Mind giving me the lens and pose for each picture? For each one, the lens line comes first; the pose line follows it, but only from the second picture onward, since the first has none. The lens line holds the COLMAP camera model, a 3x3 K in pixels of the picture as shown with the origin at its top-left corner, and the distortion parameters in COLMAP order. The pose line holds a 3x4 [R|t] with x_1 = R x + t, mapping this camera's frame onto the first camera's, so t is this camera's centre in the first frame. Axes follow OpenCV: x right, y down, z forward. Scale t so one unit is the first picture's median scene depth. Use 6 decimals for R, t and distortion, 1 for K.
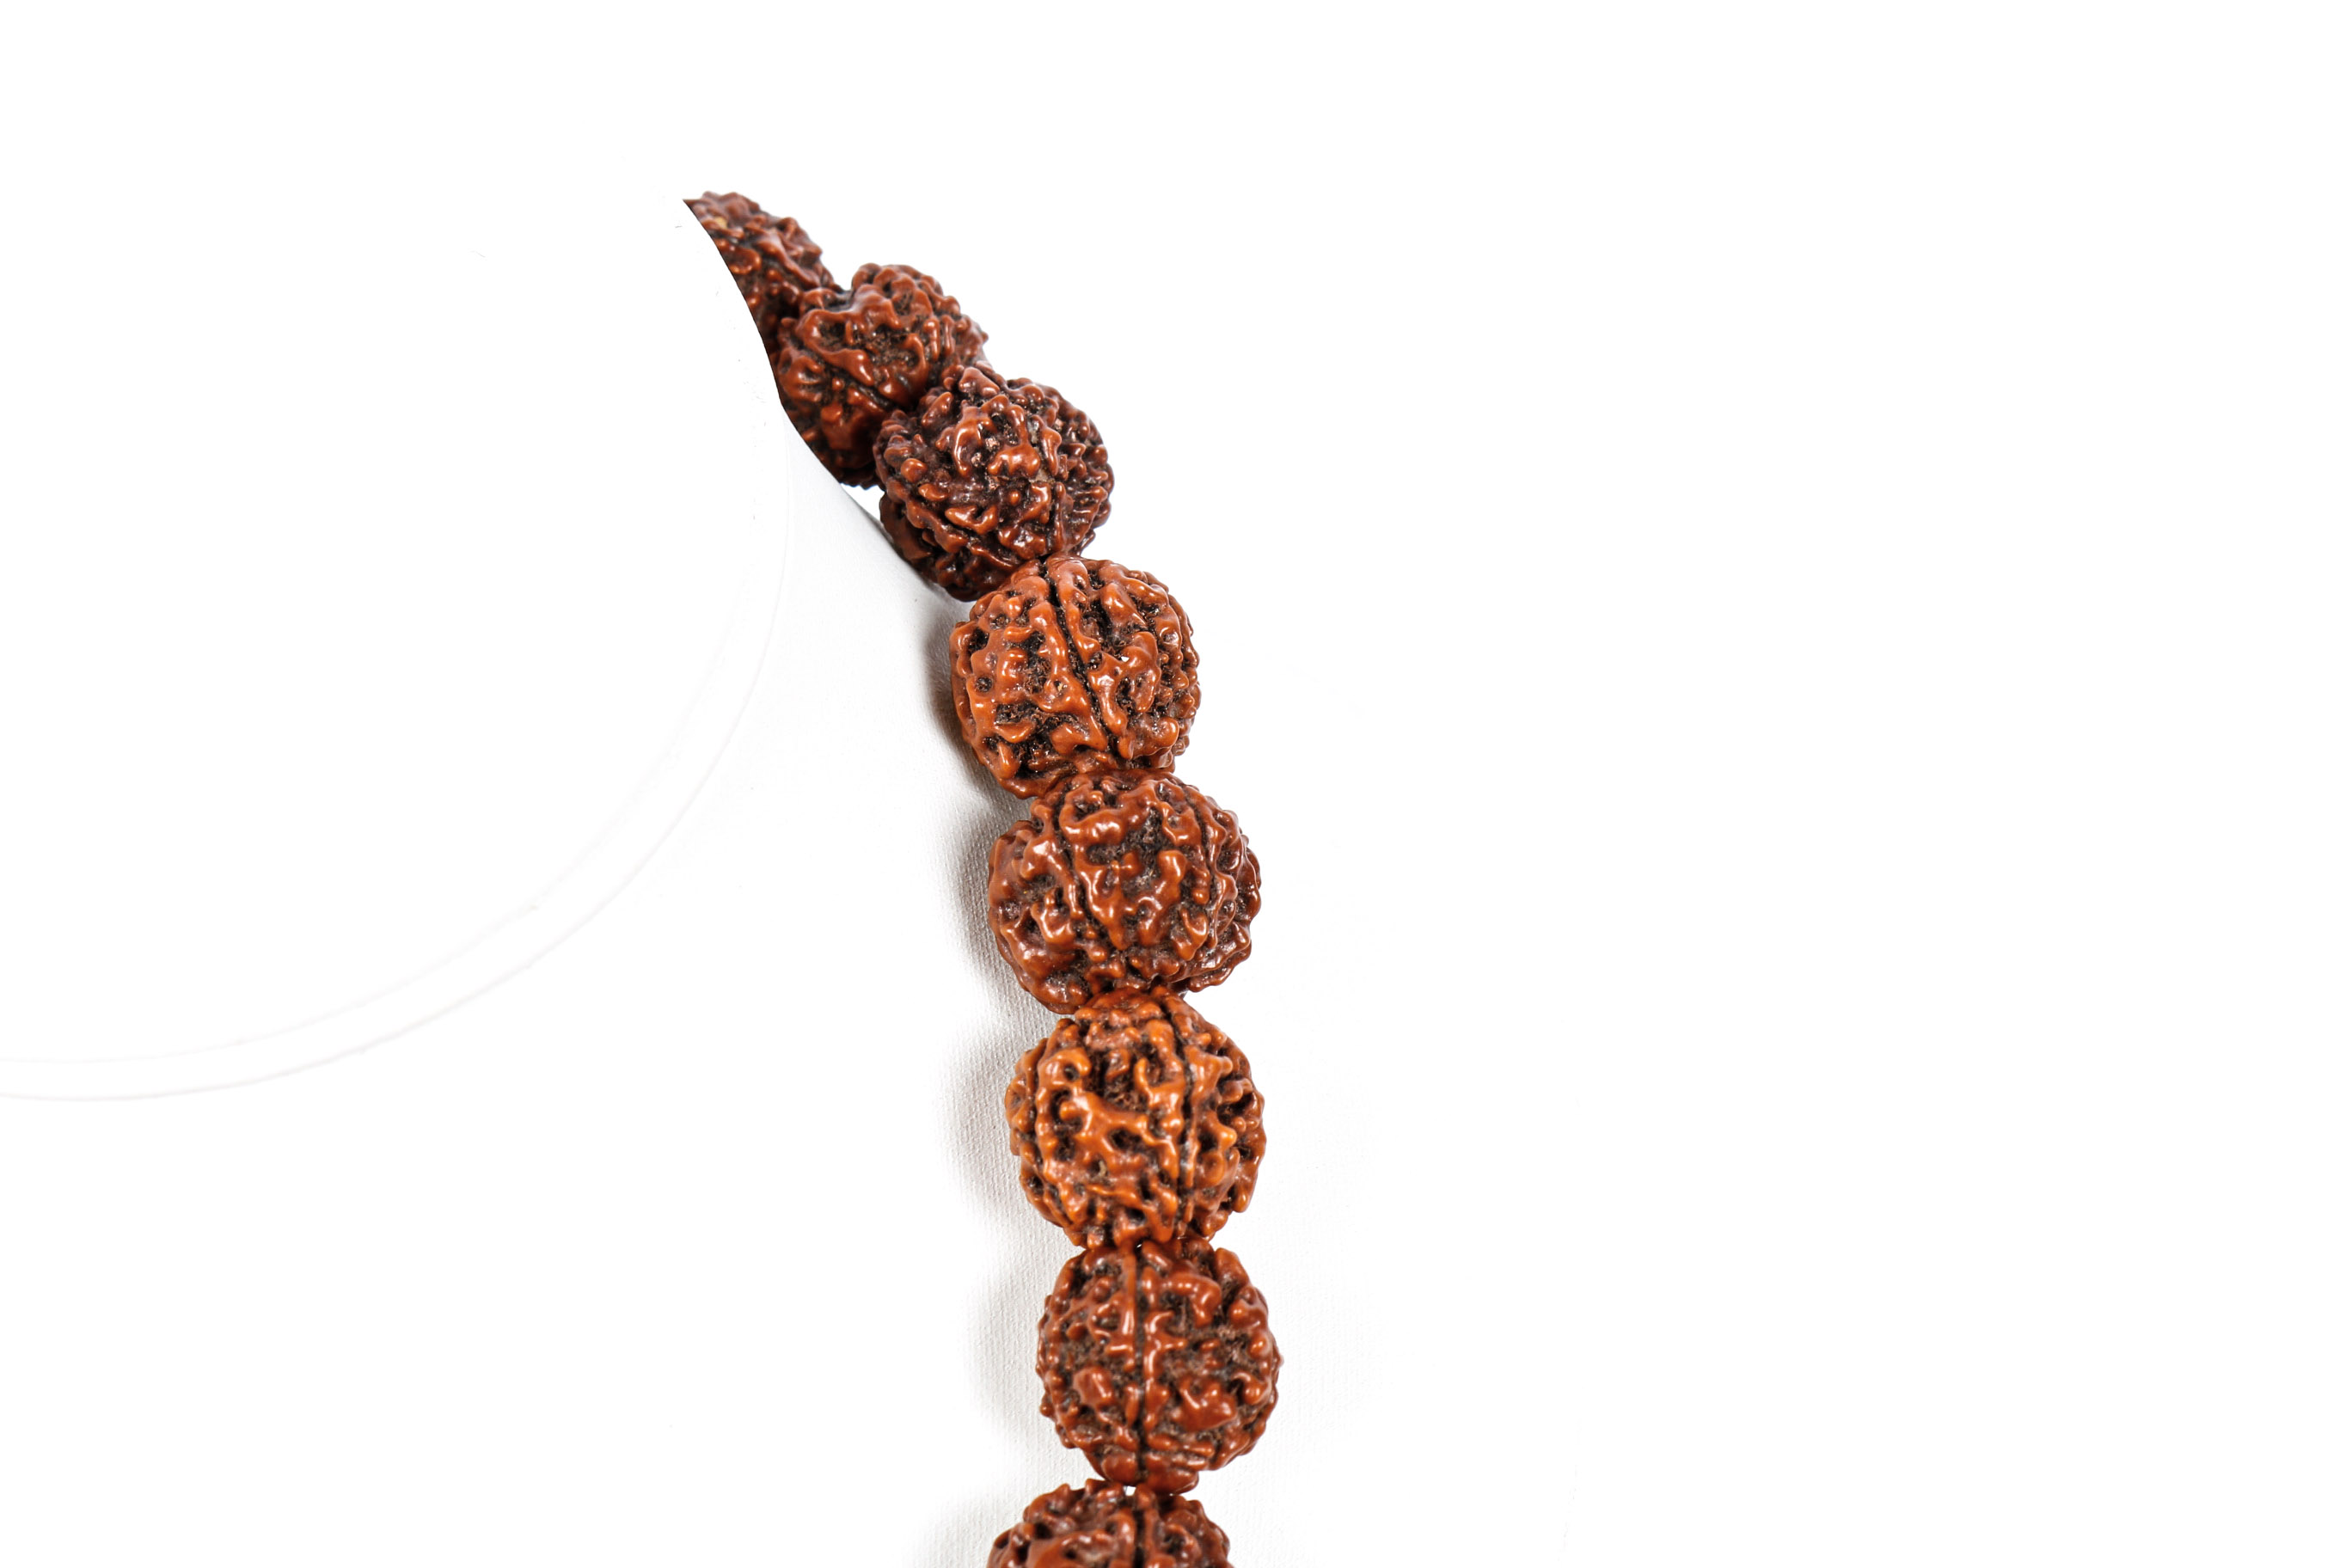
lens RADIAL K [[4725.9, 0, 1171.4], [0, 4725.9, 781.3], [0, 0, 1]] dist [-0.061716, 0.000000]
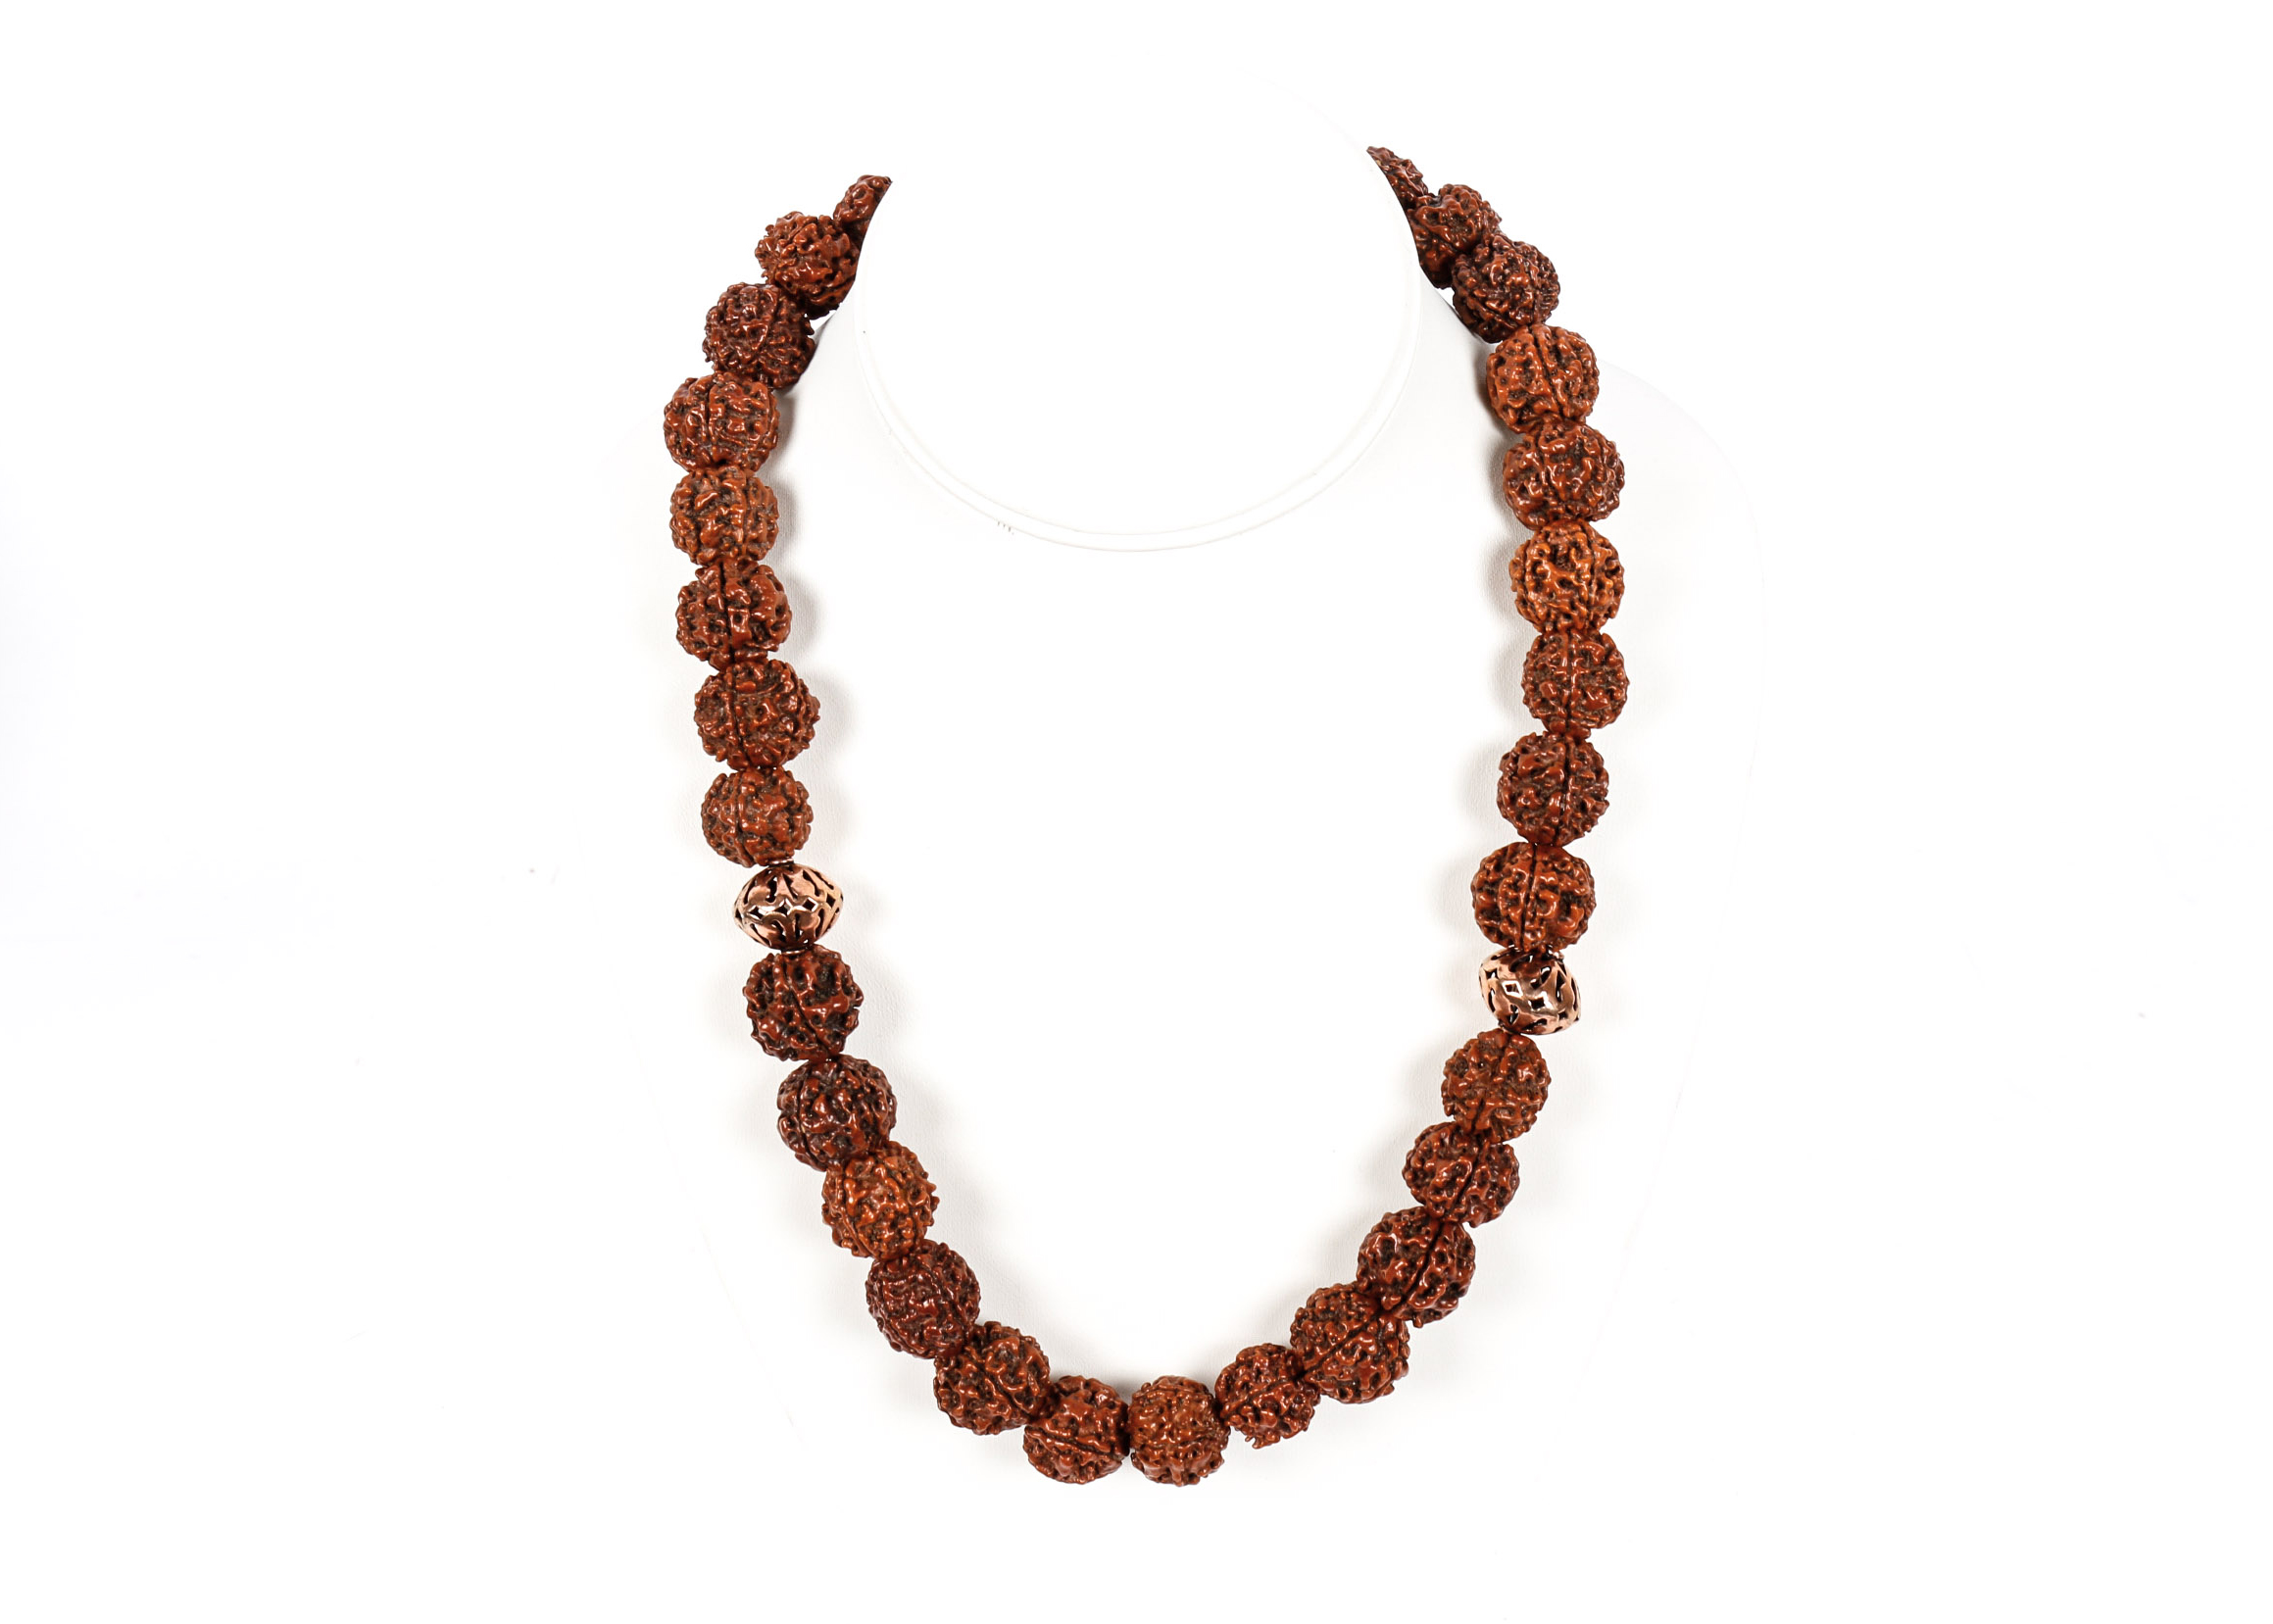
lens RADIAL K [[4010.1, 0, 1149.7], [0, 4010.1, 817.6], [0, 0, 1]] dist [-0.058155, 0.000000]
pose [[0.997346, 0.030255, -0.066224, -0.076267], [-0.024014, 0.995369, 0.093082, 0.012573], [0.068733, -0.091244, 0.993454, -0.927745]]
